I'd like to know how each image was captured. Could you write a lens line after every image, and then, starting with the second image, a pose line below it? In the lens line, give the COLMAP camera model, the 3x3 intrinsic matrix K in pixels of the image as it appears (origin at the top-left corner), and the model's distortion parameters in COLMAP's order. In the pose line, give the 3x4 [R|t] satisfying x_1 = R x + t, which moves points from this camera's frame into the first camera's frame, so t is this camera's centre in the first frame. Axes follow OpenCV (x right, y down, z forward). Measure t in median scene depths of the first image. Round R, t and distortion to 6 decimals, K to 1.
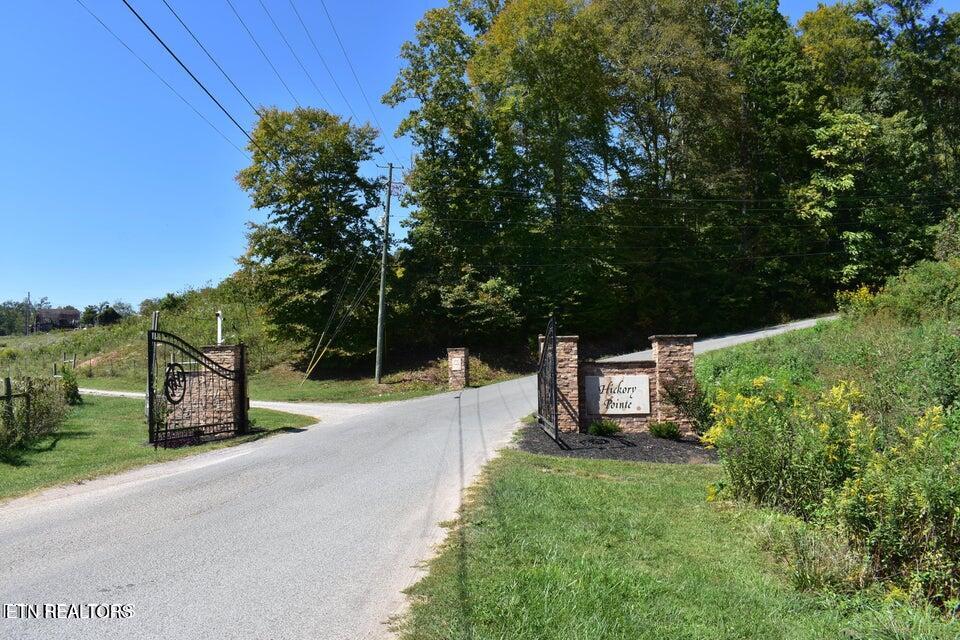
lens RADIAL K [[747.8, 0, 475.6], [0, 747.8, 315.9], [0, 0, 1]] dist [-0.076928, -0.000168]
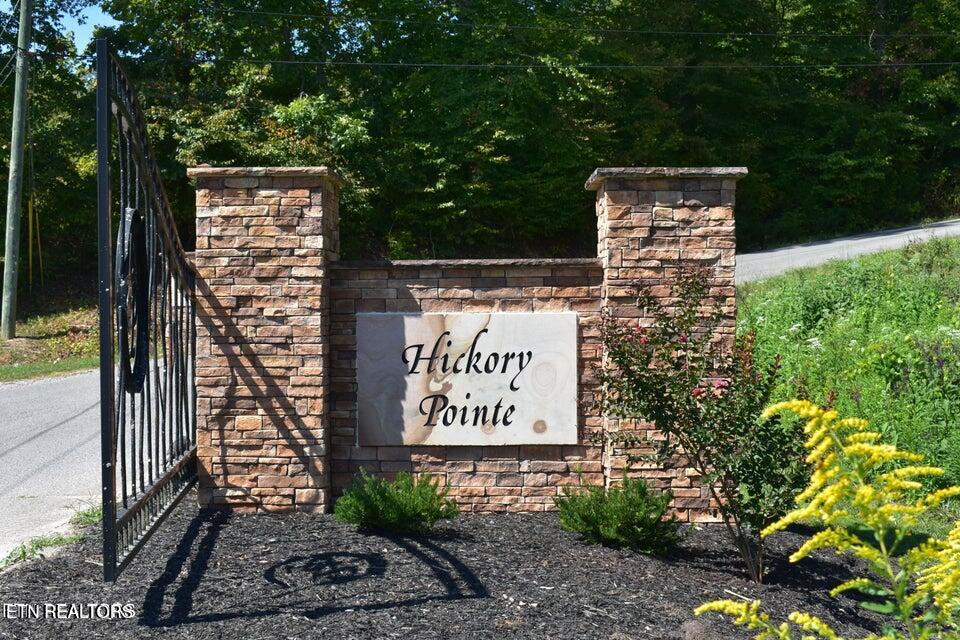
lens RADIAL K [[1477.6, 0, 481.1], [0, 1477.6, 322.9], [0, 0, 1]] dist [-0.048634, 0.000000]
pose [[0.995546, 0.010141, 0.093734, 0.142126], [-0.017326, 0.996945, 0.076162, 0.041517], [-0.092675, -0.077447, 0.992680, 0.439522]]
